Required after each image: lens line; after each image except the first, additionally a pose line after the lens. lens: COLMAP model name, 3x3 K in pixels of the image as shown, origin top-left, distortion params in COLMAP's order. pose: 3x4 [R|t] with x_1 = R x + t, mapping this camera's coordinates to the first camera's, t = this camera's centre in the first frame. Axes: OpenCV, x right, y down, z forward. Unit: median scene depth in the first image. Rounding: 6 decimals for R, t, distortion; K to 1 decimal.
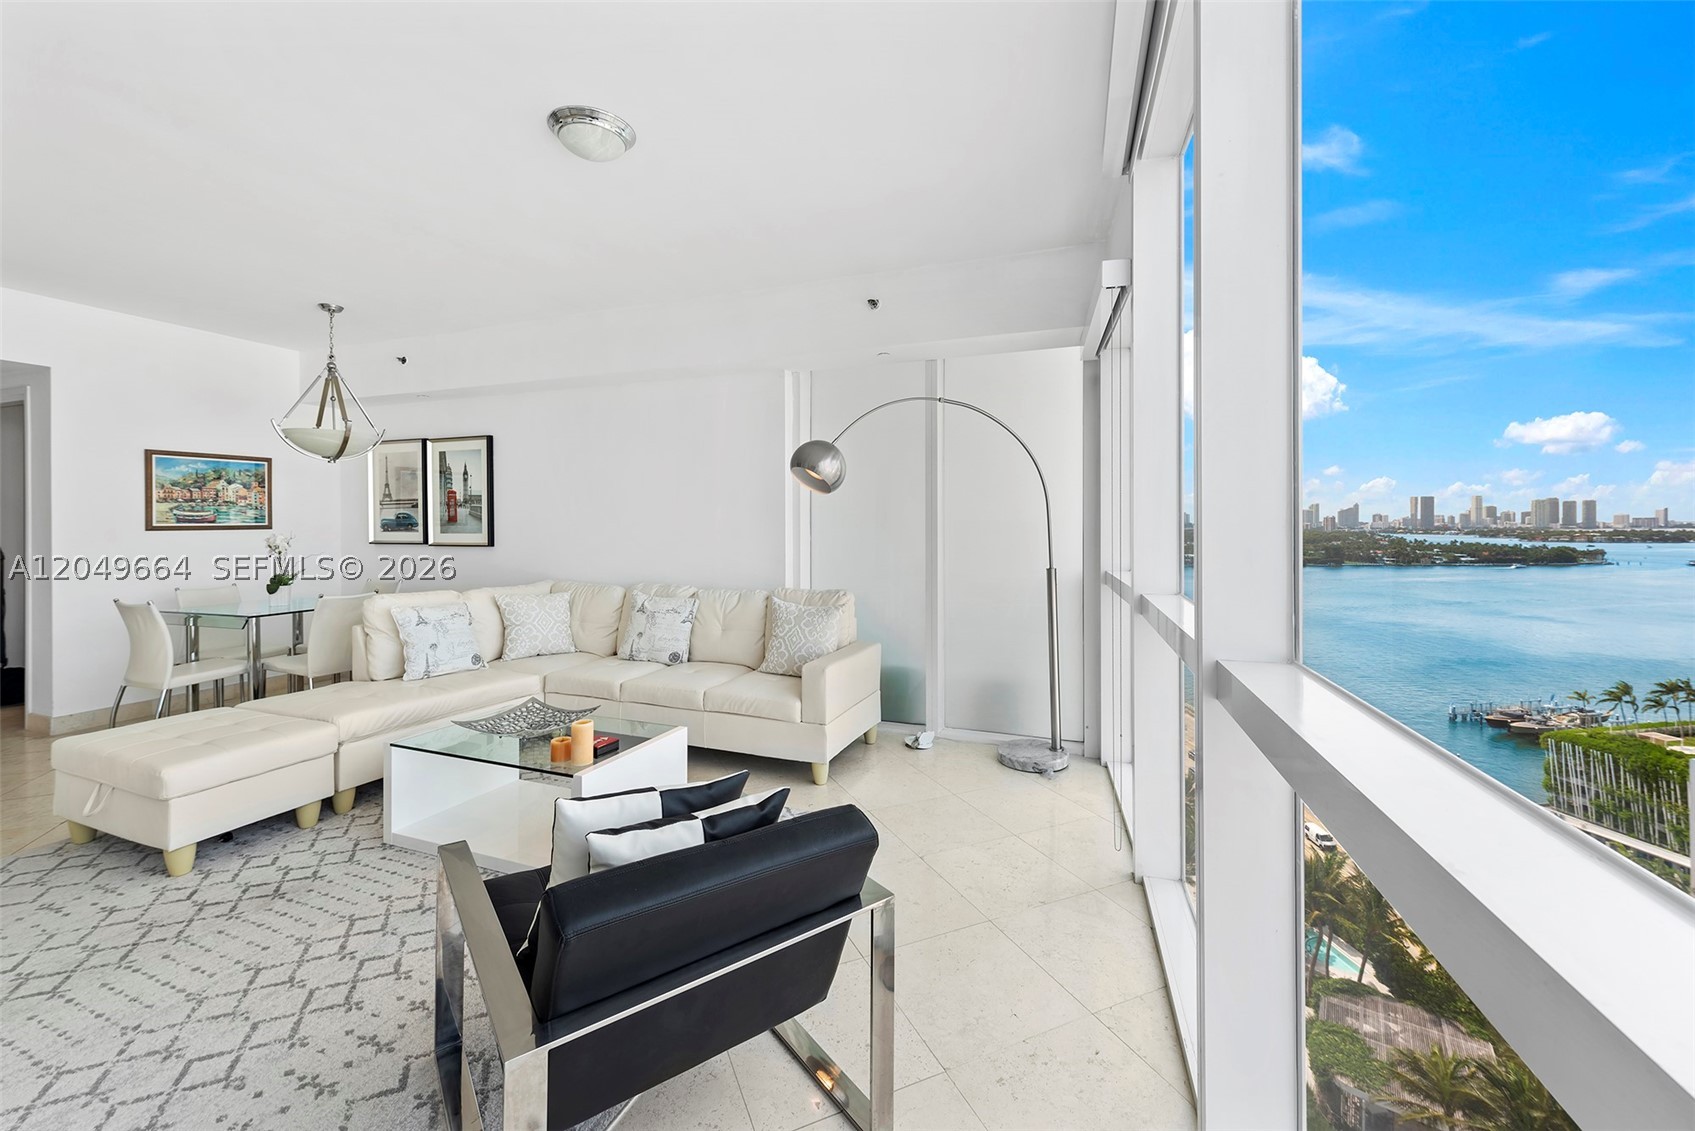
lens RADIAL K [[676.9, 0, 830.9], [0, 676.9, 515.2], [0, 0, 1]] dist [0.011562, -0.003133]
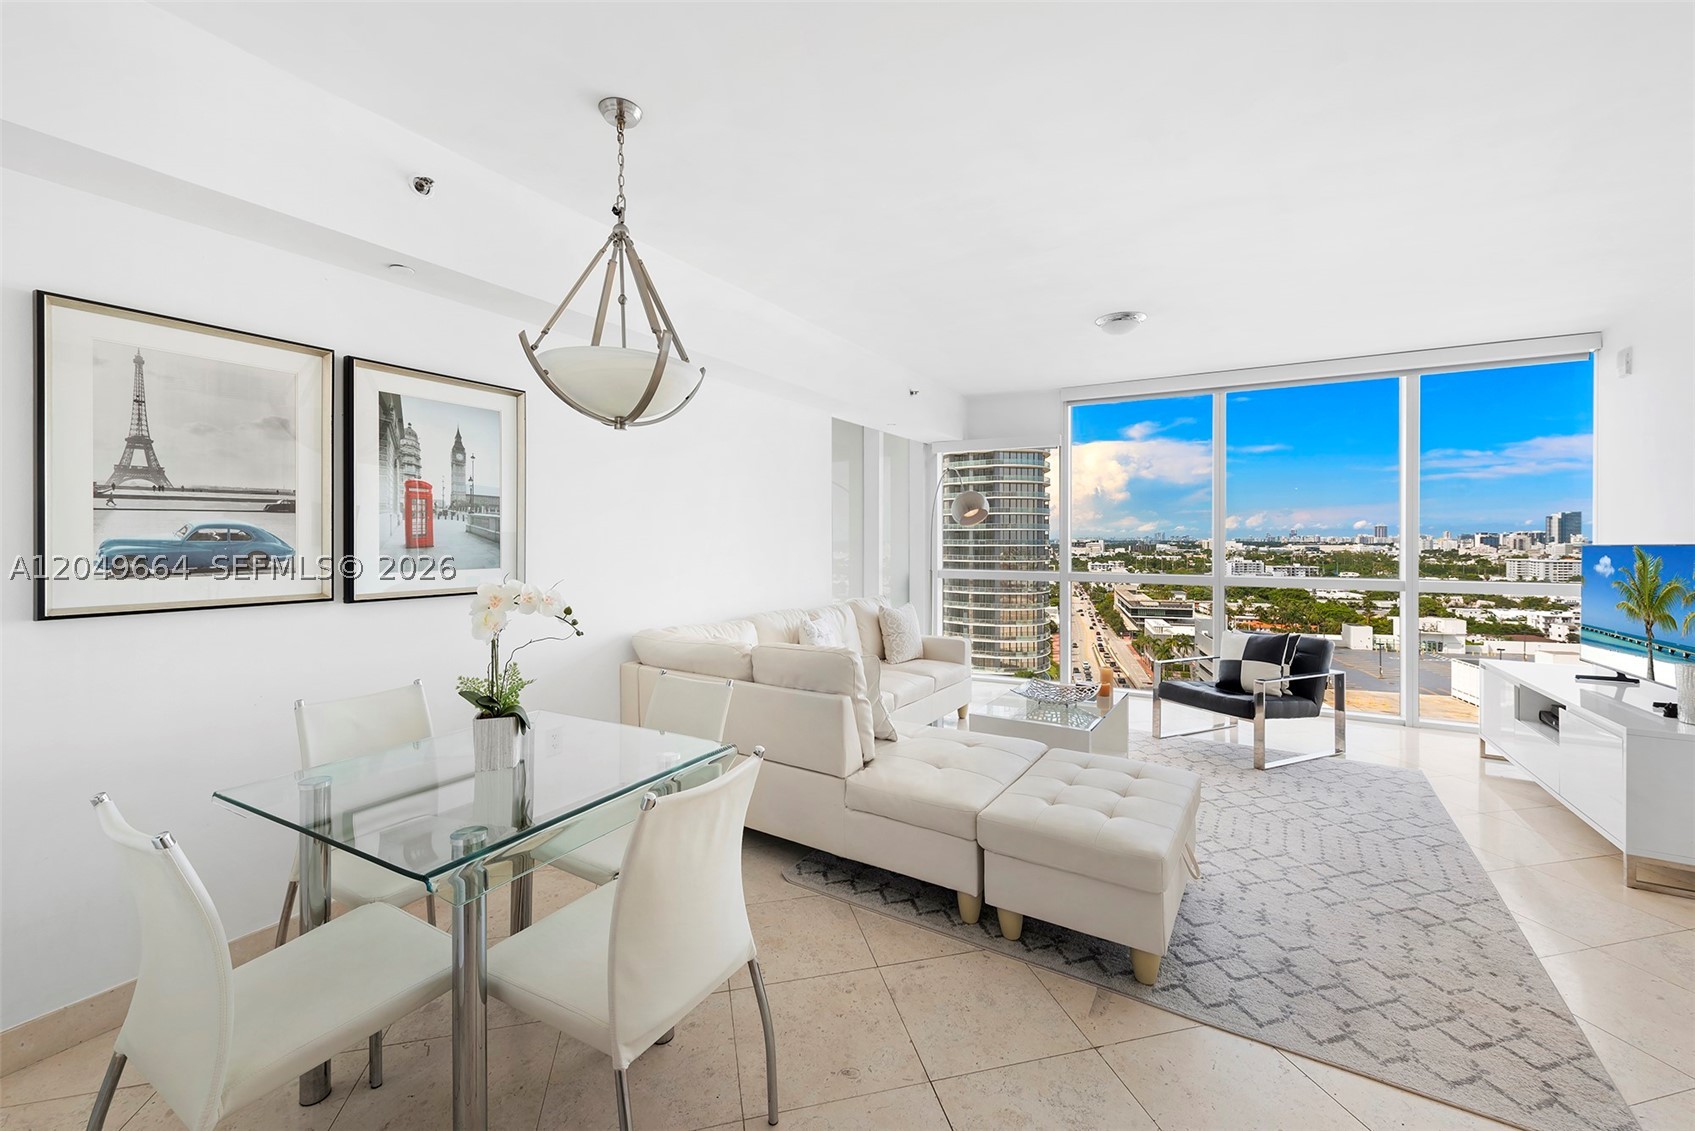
lens RADIAL K [[676.9, 0, 840.8], [0, 676.9, 543.7], [0, 0, 1]] dist [0.011562, -0.003133]
pose [[0.183580, 0.001285, 0.983004, -0.975209], [-0.011261, 0.999936, 0.000796, 0.003793], [-0.982940, -0.011215, 0.183583, 0.618756]]
